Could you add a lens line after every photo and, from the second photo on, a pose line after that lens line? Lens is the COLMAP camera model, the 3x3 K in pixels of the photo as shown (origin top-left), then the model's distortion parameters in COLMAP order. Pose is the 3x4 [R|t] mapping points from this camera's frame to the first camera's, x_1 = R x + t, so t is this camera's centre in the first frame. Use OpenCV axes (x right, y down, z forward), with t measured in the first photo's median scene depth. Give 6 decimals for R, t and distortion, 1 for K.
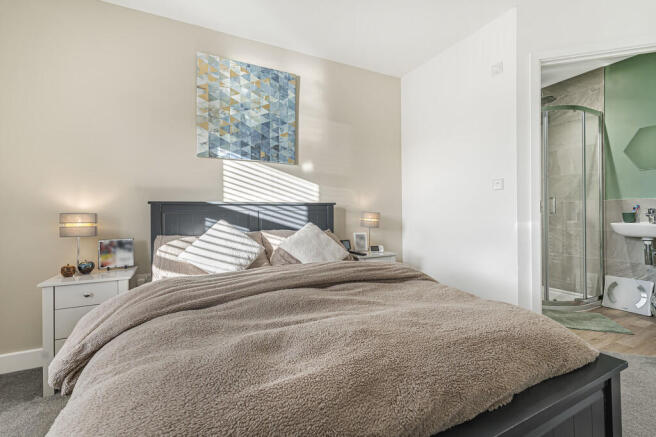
lens RADIAL K [[296.9, 0, 327.8], [0, 296.9, 214.2], [0, 0, 1]] dist [-0.002887, 0.000473]
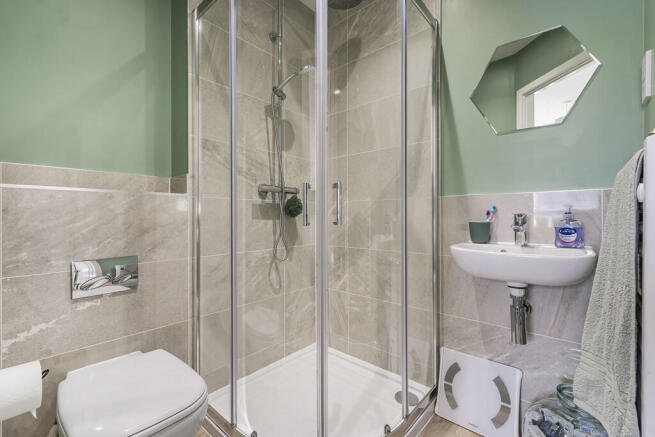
lens RADIAL K [[296.4, 0, 328.0], [0, 296.4, 218.8], [0, 0, 1]] dist [-0.002887, 0.000473]
pose [[0.927607, 0.010959, 0.373396, 0.185624], [-0.006467, 0.999891, -0.013279, -0.001017], [-0.373501, 0.009903, 0.927577, 0.196759]]
